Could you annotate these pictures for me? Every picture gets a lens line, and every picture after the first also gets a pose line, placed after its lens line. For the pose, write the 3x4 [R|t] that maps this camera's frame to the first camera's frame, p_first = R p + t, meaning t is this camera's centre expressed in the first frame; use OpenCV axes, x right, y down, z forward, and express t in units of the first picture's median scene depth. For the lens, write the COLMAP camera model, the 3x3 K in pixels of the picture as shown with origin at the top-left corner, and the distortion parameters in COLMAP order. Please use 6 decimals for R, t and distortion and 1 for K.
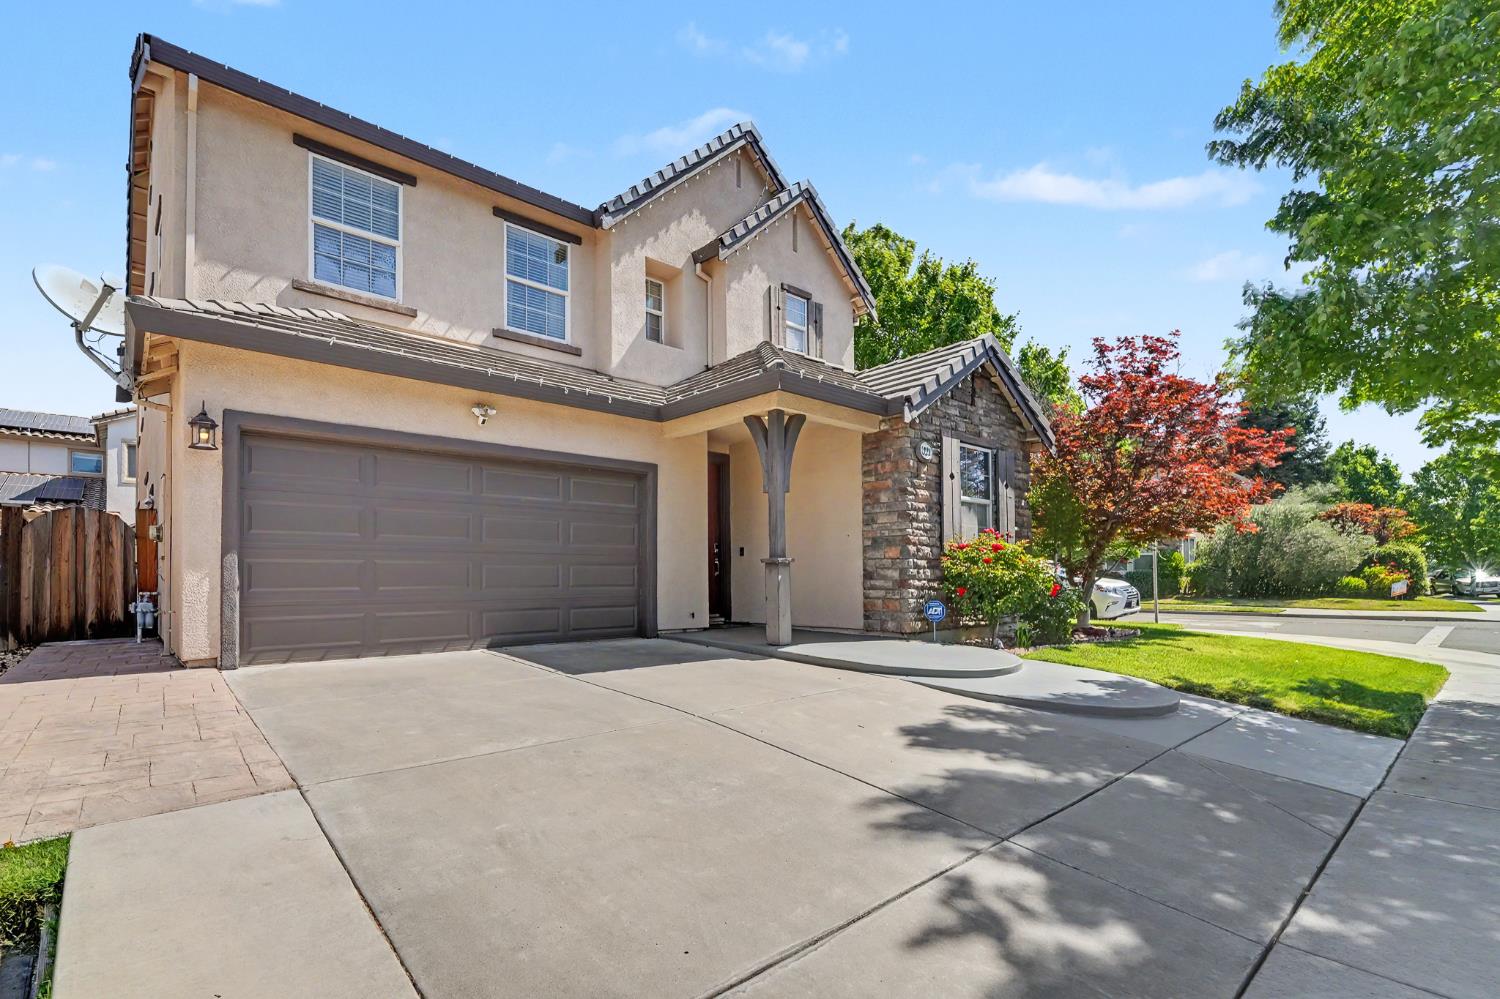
lens RADIAL K [[661.9, 0, 747.6], [0, 661.9, 560.2], [0, 0, 1]] dist [-0.001519, -0.000233]
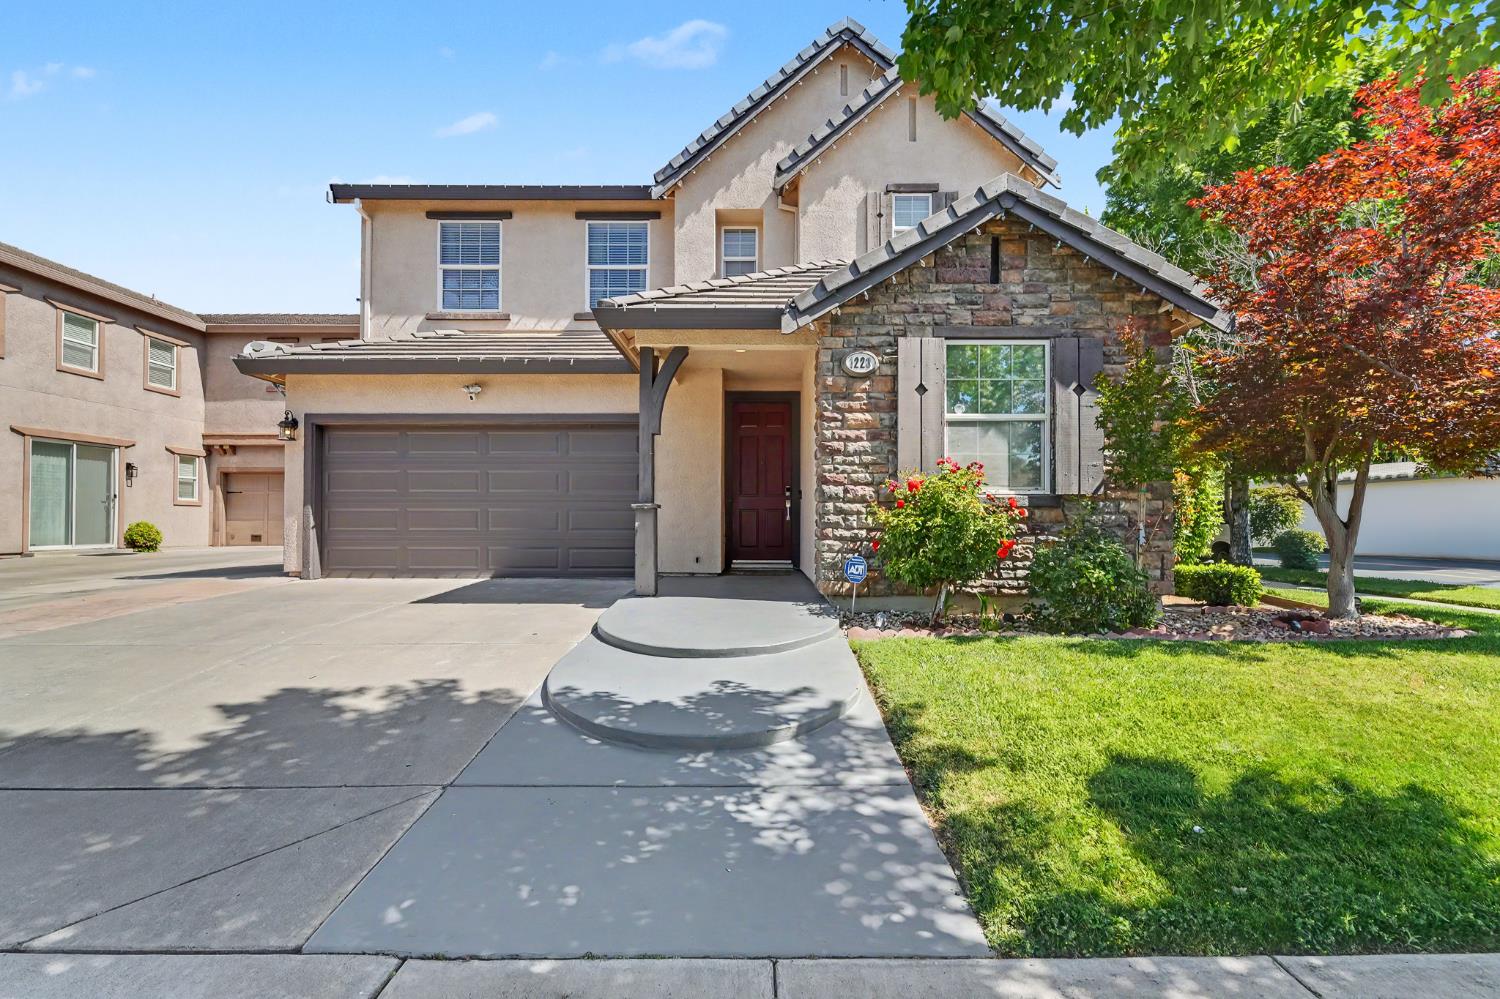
lens RADIAL K [[622.9, 0, 743.6], [0, 622.9, 508.1], [0, 0, 1]] dist [0.000319, -0.000401]
pose [[0.764020, -0.003474, -0.645183, 0.635198], [0.012476, 0.999878, 0.009391, -0.003416], [0.645072, -0.015224, 0.763970, 0.354647]]
